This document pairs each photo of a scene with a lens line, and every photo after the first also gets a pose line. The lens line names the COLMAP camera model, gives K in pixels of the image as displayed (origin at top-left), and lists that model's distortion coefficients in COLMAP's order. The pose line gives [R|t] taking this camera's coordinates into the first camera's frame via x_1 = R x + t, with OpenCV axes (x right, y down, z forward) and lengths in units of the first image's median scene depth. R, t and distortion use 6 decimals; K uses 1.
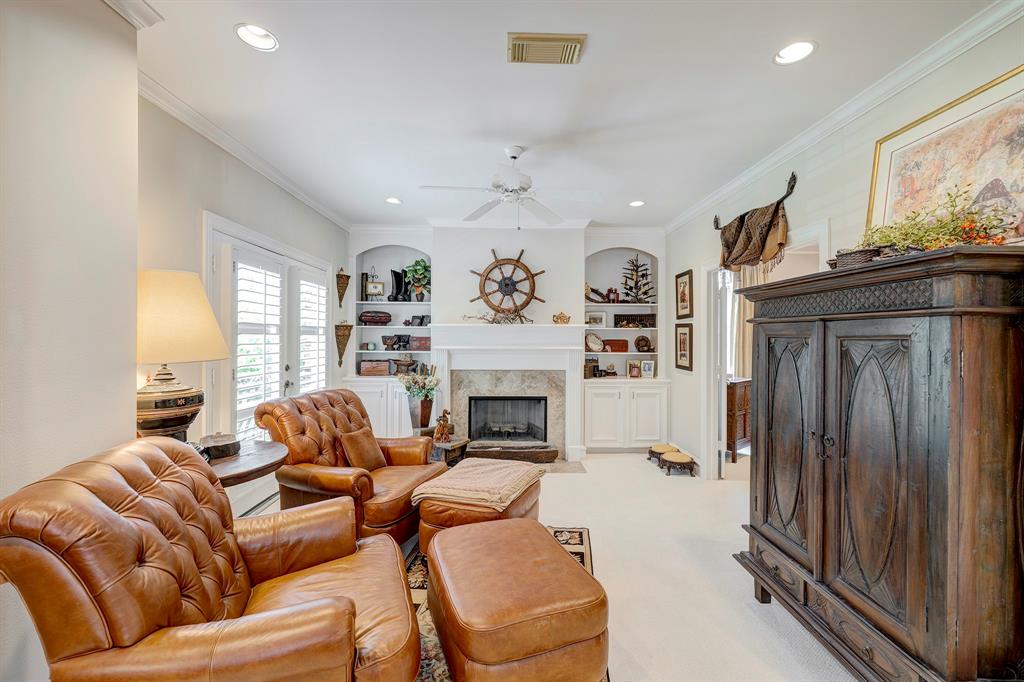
lens RADIAL K [[439.5, 0, 512.0], [0, 439.5, 341.0], [0, 0, 1]] dist [0.000176, 0.000003]
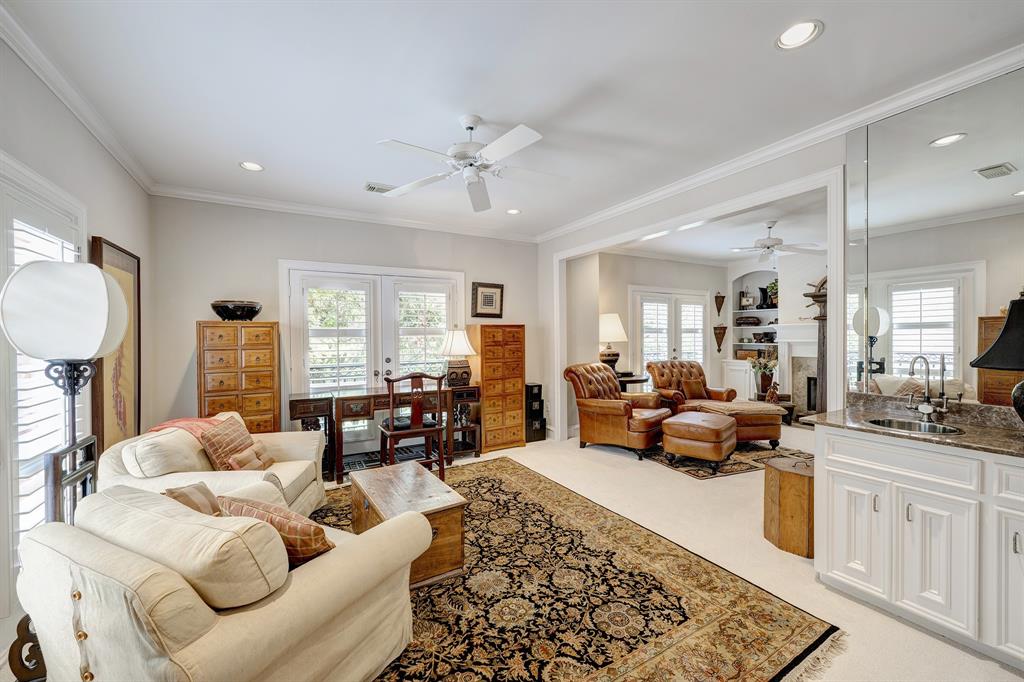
lens RADIAL K [[387.2, 0, 512.0], [0, 387.2, 341.0], [0, 0, 1]] dist [-0.000048, -0.000003]
pose [[0.478297, 0.004550, -0.878186, 0.557313], [-0.000733, 0.999988, 0.004781, 0.011219], [0.878198, -0.001643, 0.478295, -0.396288]]
